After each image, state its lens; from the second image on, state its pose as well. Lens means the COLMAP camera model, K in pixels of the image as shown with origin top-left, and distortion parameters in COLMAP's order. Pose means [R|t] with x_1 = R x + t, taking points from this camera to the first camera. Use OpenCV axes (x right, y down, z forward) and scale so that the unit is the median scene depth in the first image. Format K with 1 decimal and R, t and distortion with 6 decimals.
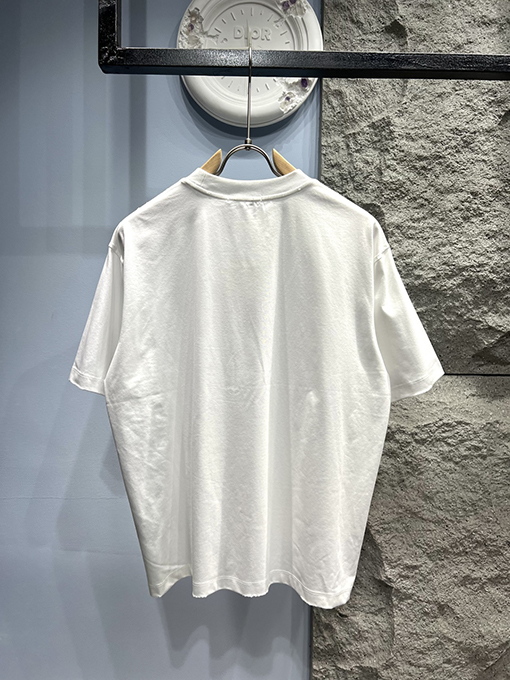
lens RADIAL K [[519.0, 0, 253.1], [0, 519.0, 344.4], [0, 0, 1]] dist [0.025065, -0.046384]
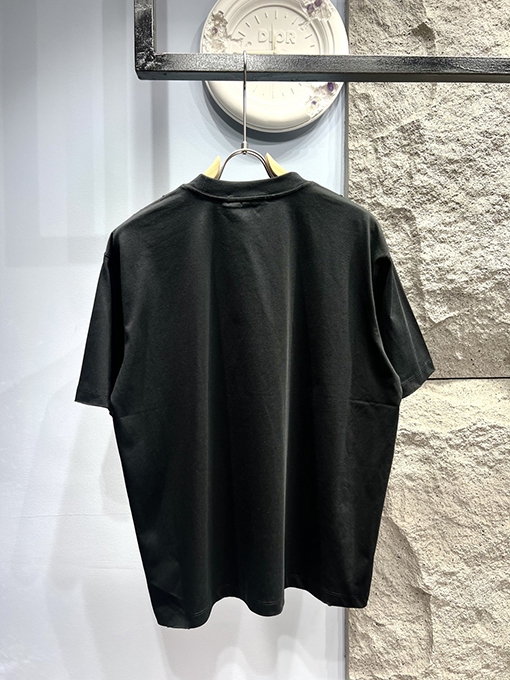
lens RADIAL K [[519.0, 0, 251.4], [0, 519.0, 344.2], [0, 0, 1]] dist [0.025065, -0.046384]
pose [[0.999349, -0.022486, 0.028216, -0.090721], [0.022512, 0.999746, -0.000624, -0.017070], [-0.028195, 0.001259, 0.999602, 0.018843]]
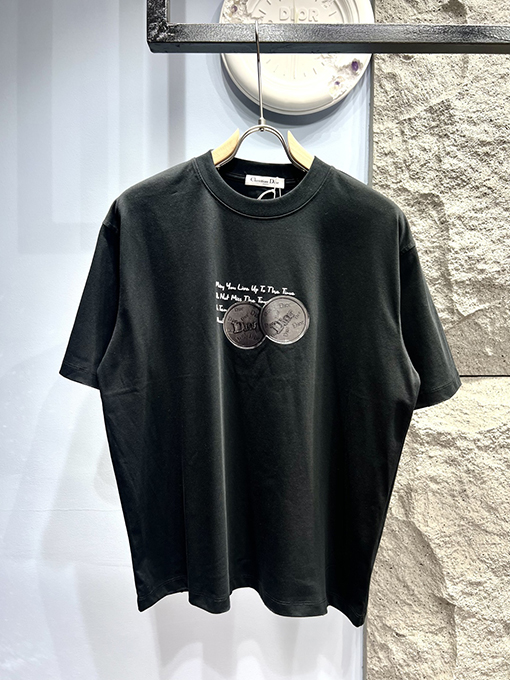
lens RADIAL K [[519.0, 0, 253.6], [0, 519.0, 346.4], [0, 0, 1]] dist [0.025065, -0.046384]
pose [[0.999867, -0.008241, -0.014081, -0.075507], [0.008165, 0.999952, -0.005384, 0.006371], [0.014125, 0.005268, 0.999886, 0.062907]]
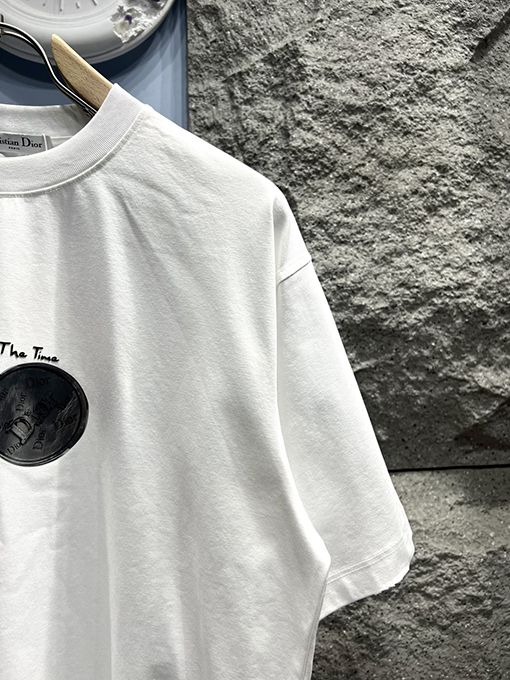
lens RADIAL K [[519.0, 0, 256.6], [0, 519.0, 344.6], [0, 0, 1]] dist [0.025065, -0.046384]
pose [[0.992106, -0.032625, 0.121084, 0.129134], [0.043883, 0.994837, -0.091505, -0.040794], [-0.117474, 0.096096, 0.988416, 0.435409]]
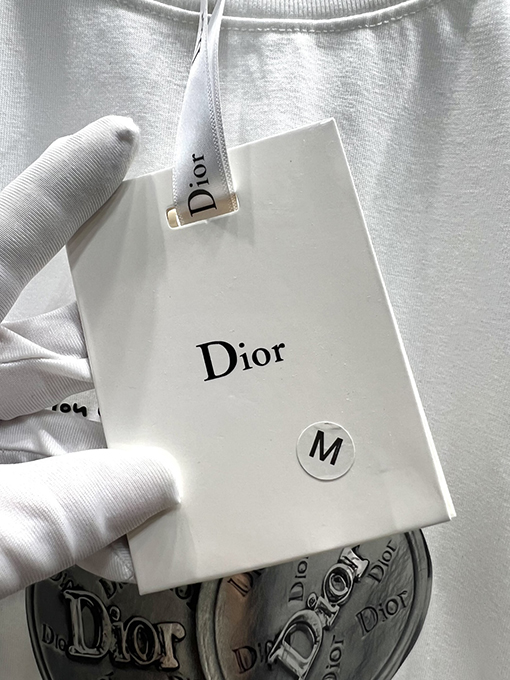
lens RADIAL K [[519.0, 0, 252.0], [0, 519.0, 337.6], [0, 0, 1]] dist [0.025065, -0.046384]
pose [[0.995199, 0.017466, 0.096304, -0.004781], [-0.006454, 0.993517, -0.113502, -0.082485], [-0.097662, 0.112336, 0.988859, 0.659851]]
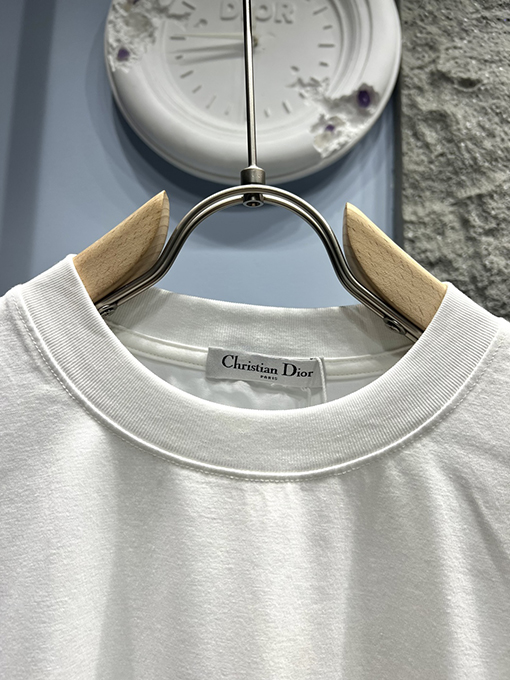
lens RADIAL K [[519.0, 0, 255.0], [0, 519.0, 340.1], [0, 0, 1]] dist [0.025065, -0.046384]
pose [[0.999801, 0.013115, -0.015027, 0.007888], [-0.015859, 0.979639, -0.200142, -0.187513], [0.012096, 0.200341, 0.979652, 0.576106]]
